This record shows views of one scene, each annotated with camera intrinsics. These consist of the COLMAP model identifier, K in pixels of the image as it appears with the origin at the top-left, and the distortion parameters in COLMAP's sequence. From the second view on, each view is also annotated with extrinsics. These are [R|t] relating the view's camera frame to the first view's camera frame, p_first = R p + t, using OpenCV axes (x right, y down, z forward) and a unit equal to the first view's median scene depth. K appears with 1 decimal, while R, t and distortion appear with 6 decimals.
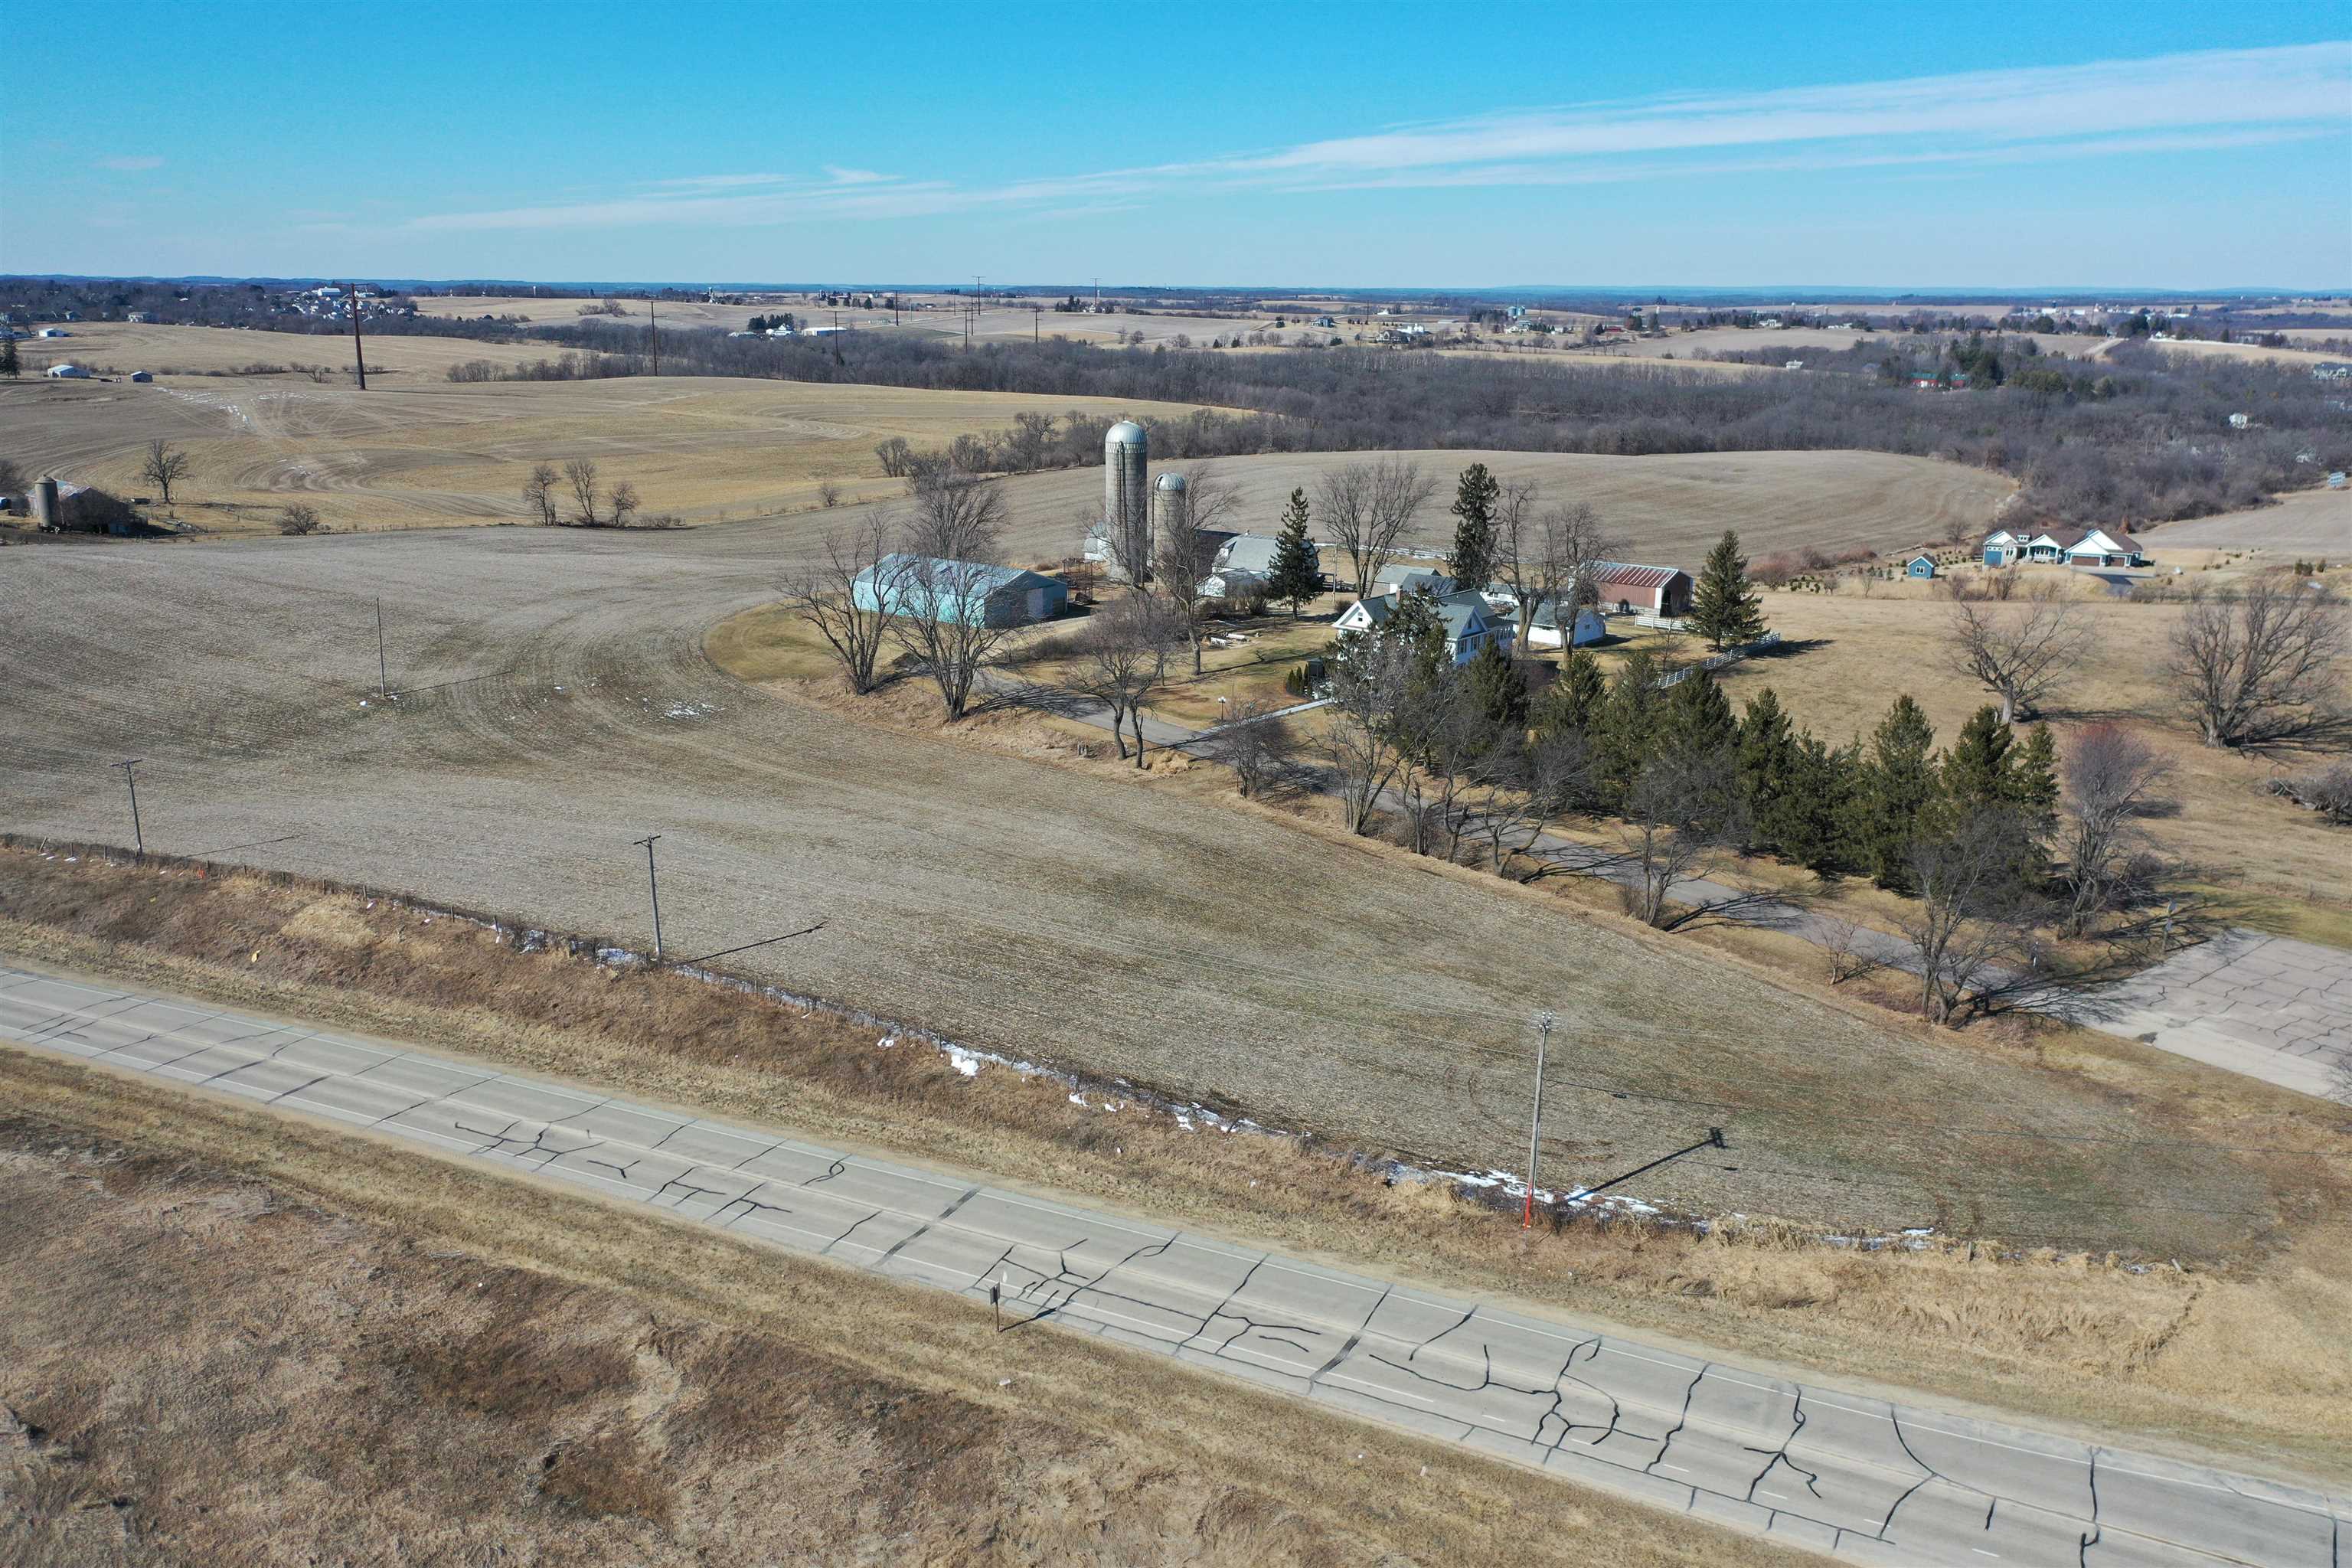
lens RADIAL K [[1836.2, 0, 1165.6], [0, 1836.2, 816.4], [0, 0, 1]] dist [0.009071, 0.008618]
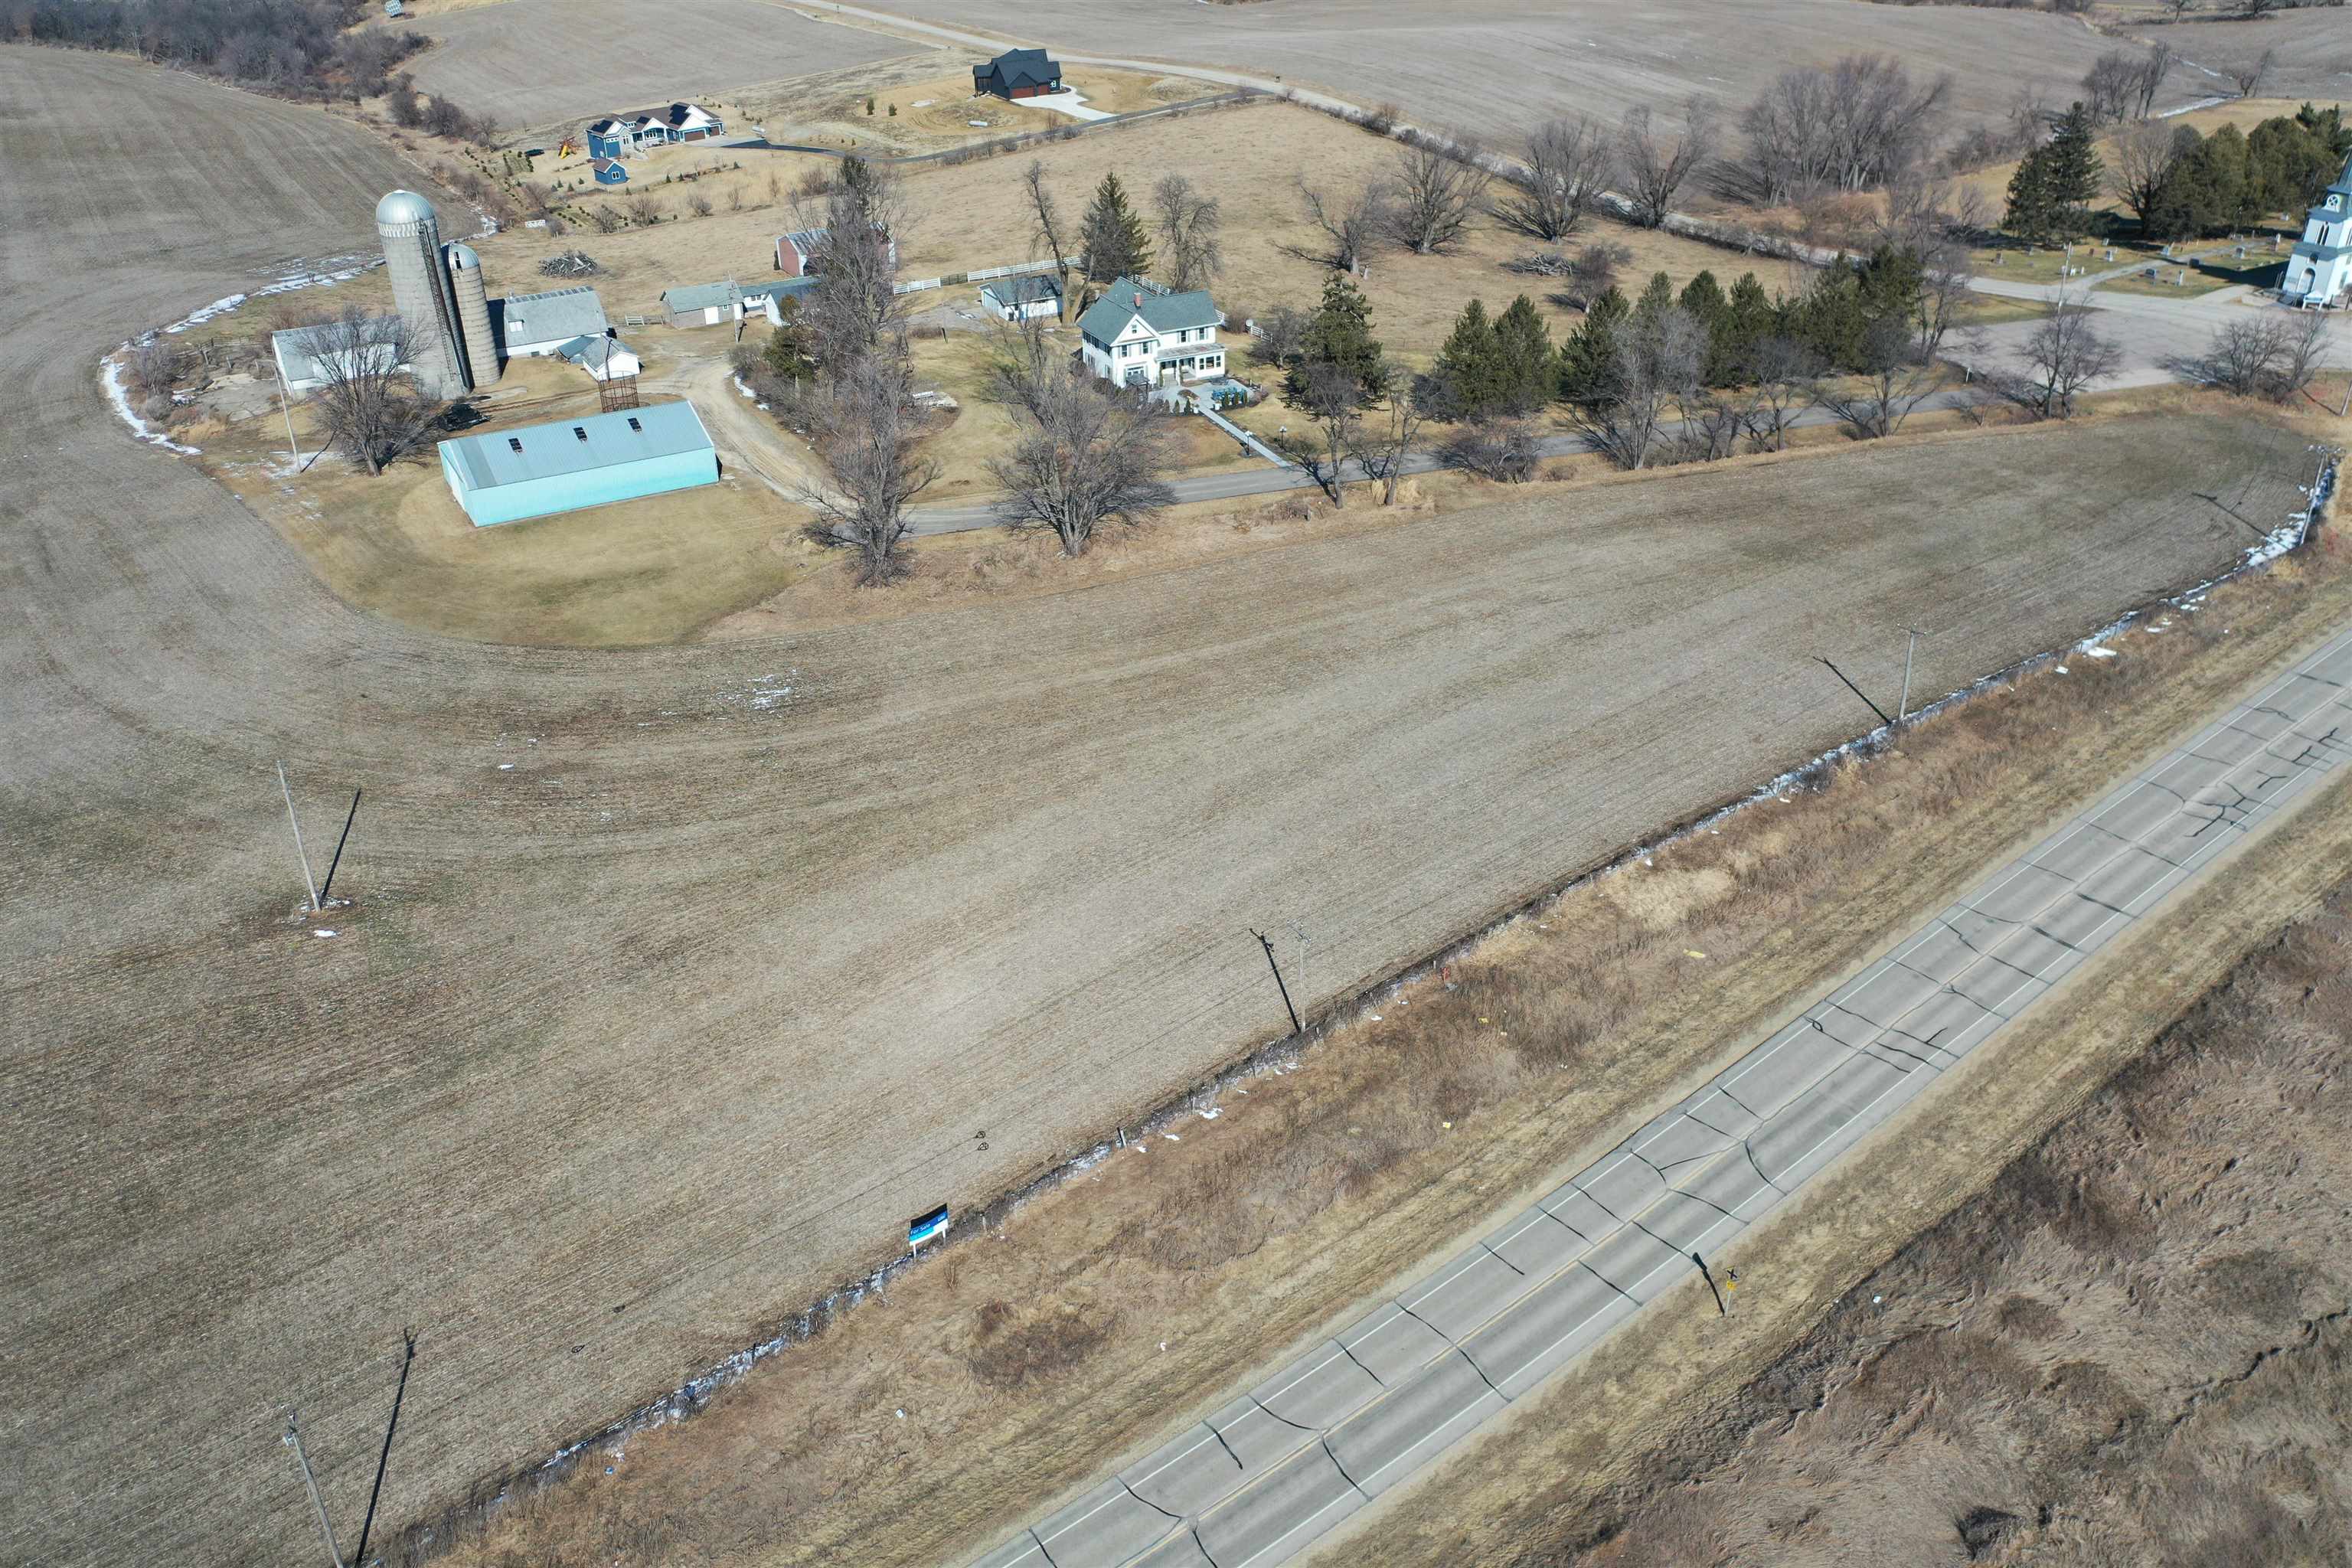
lens RADIAL K [[1844.8, 0, 1176.0], [0, 1844.8, 784.0], [0, 0, 1]] dist [0.007986, 0.007153]
pose [[0.397948, -0.468513, 0.788754, -0.387366], [0.275791, 0.881089, 0.384215, -0.129240], [-0.874972, 0.064634, 0.479840, 0.230753]]
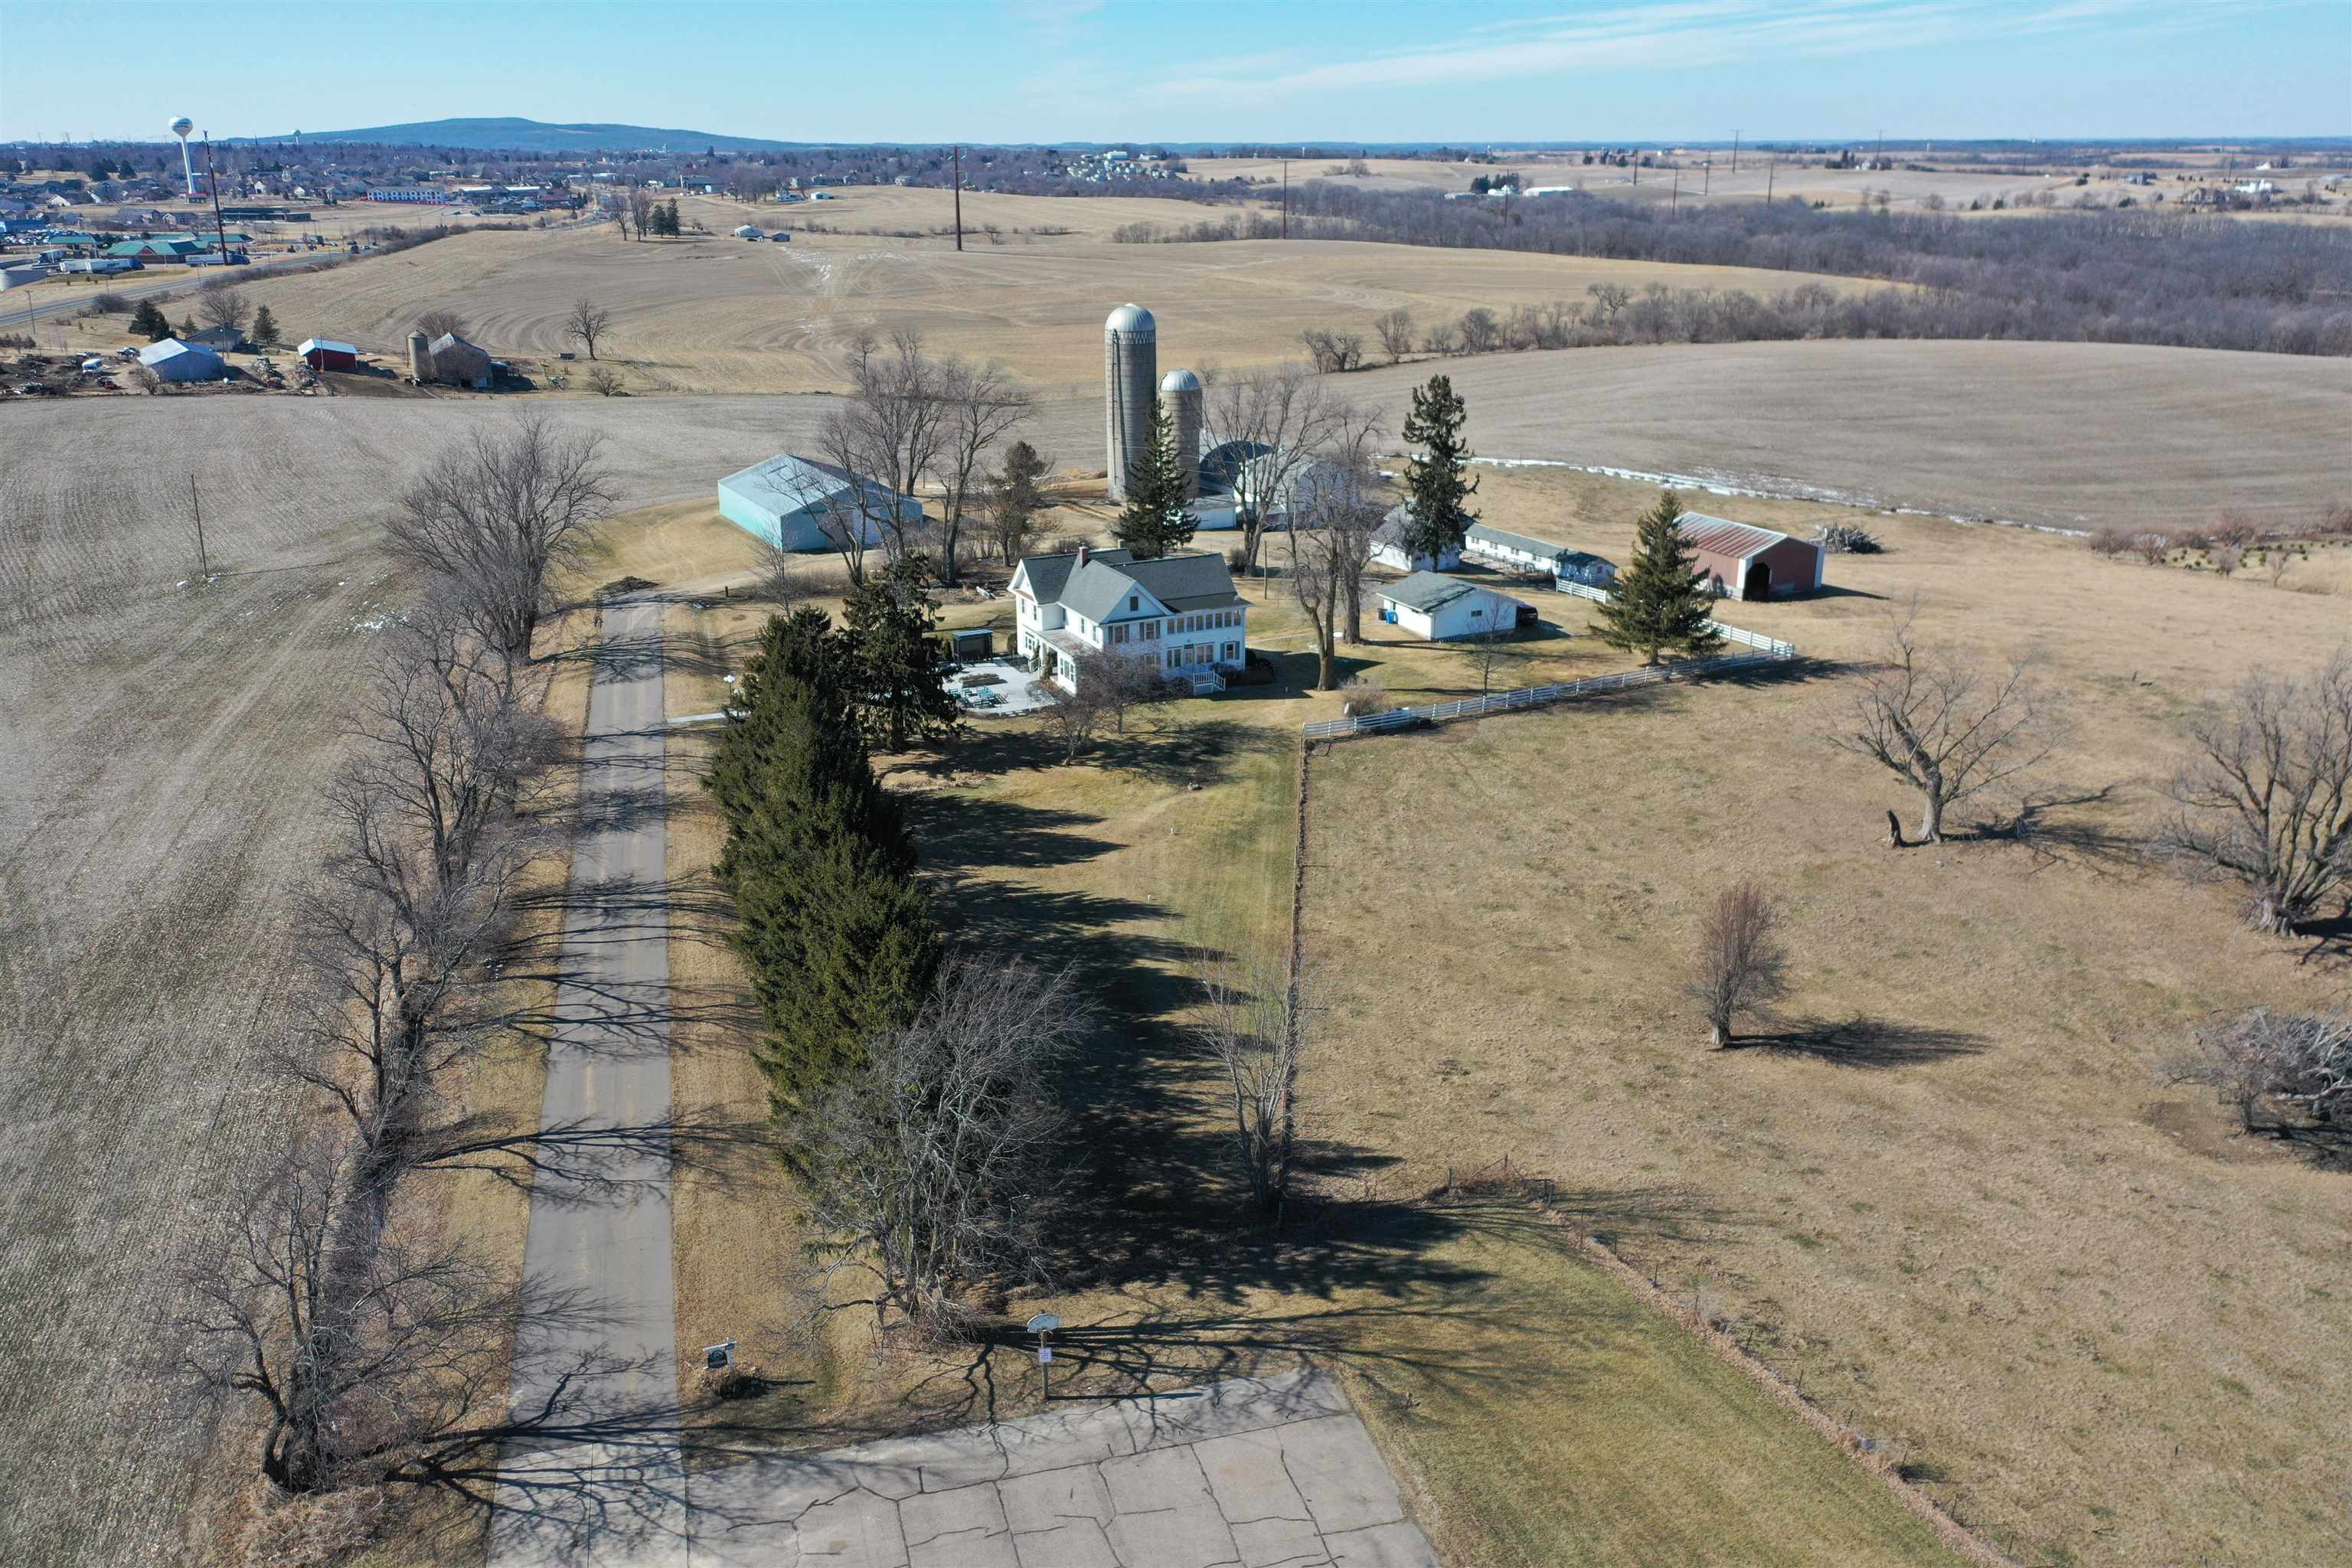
lens RADIAL K [[1844.4, 0, 1176.0], [0, 1844.4, 784.0], [0, 0, 1]] dist [0.005537, 0.005320]
pose [[0.911984, 0.124581, -0.390852, 0.214590], [-0.103878, 0.991851, 0.073765, -0.040773], [0.396857, -0.026672, 0.917493, 0.152622]]
